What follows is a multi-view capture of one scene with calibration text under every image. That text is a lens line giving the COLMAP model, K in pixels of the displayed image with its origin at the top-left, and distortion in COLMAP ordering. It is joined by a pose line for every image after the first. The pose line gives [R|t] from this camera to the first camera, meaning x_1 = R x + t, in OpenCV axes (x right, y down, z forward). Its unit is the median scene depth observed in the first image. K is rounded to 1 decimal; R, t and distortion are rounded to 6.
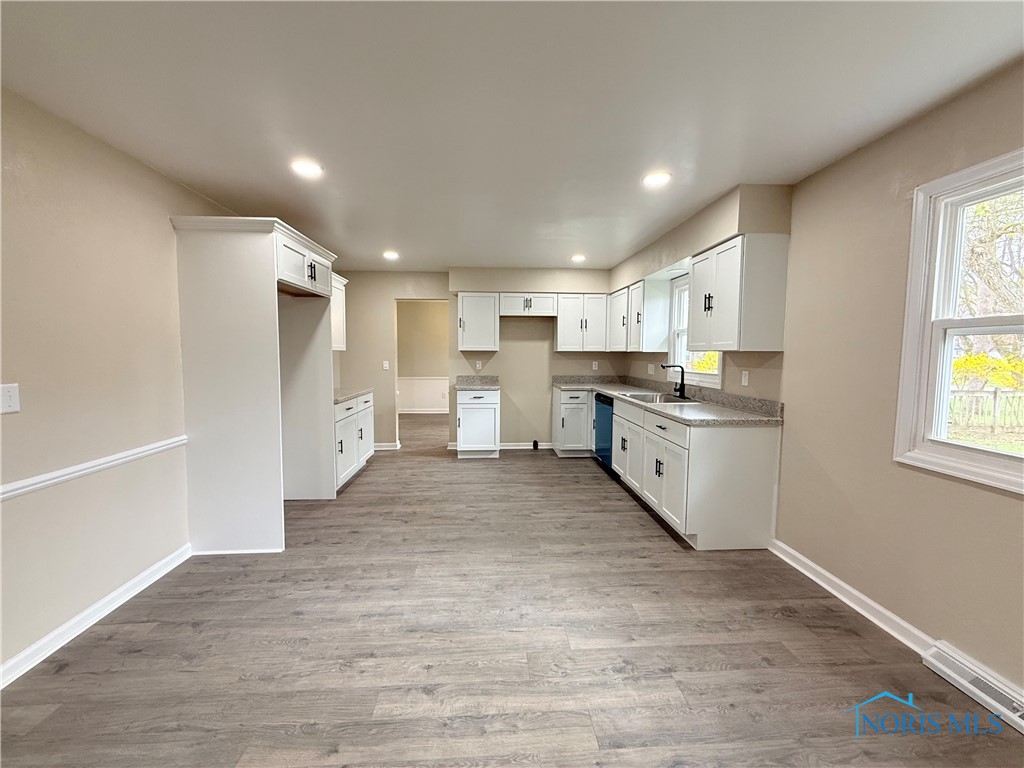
lens RADIAL K [[408.8, 0, 510.2], [0, 408.8, 384.2], [0, 0, 1]] dist [0.000911, -0.000600]
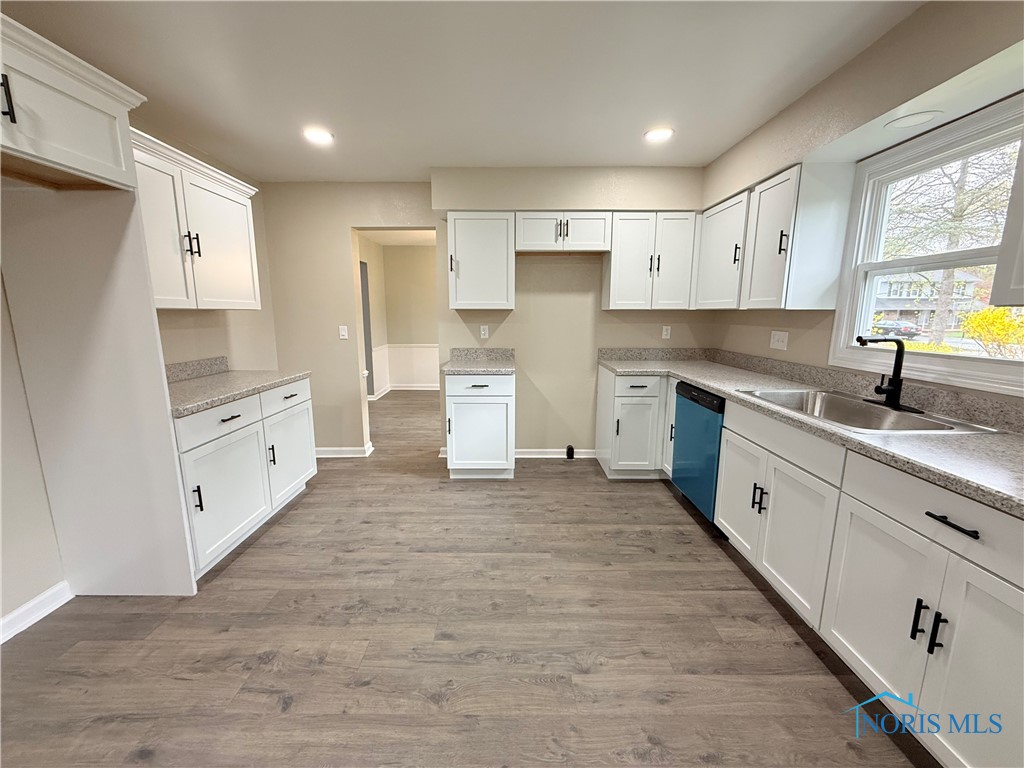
lens RADIAL K [[408.8, 0, 510.6], [0, 408.8, 384.1], [0, 0, 1]] dist [0.000911, -0.000600]
pose [[0.998107, 0.006770, -0.061133, 0.006830], [-0.000863, 0.995368, 0.096139, -0.035041], [0.061501, -0.095905, 0.993489, 0.460386]]
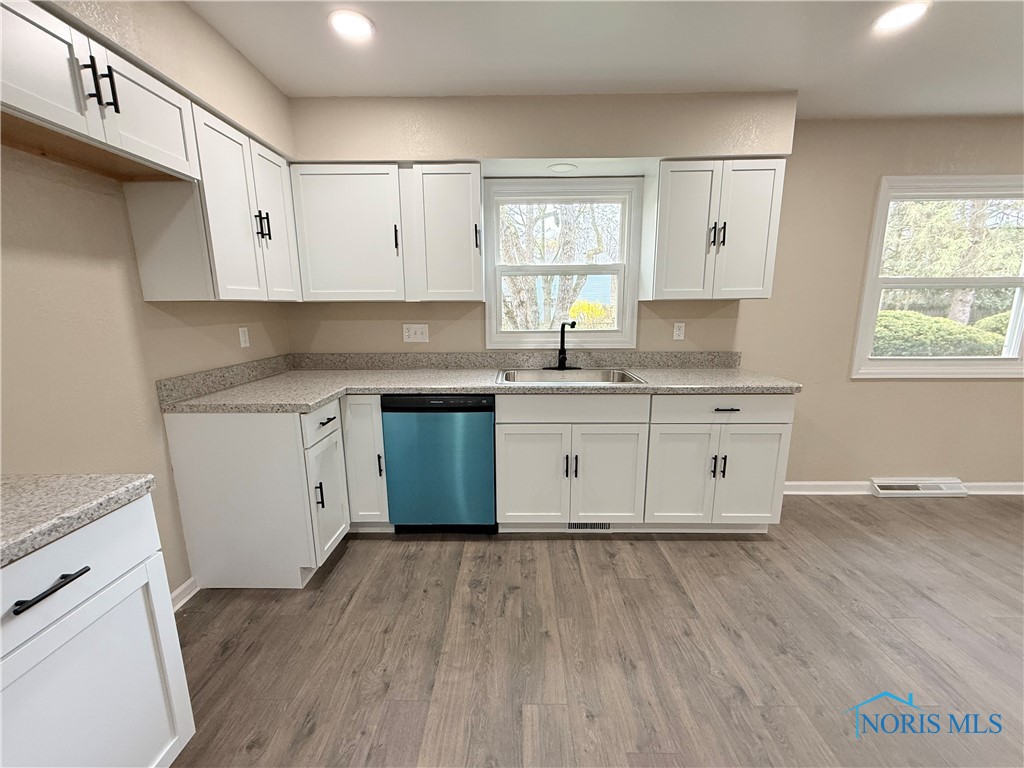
lens RADIAL K [[408.8, 0, 511.3], [0, 408.8, 383.9], [0, 0, 1]] dist [0.000911, -0.000600]
pose [[0.072896, -0.194728, 0.978145, -0.239900], [0.084276, 0.978449, 0.188508, -0.072561], [-0.993772, 0.068693, 0.087735, 0.938712]]
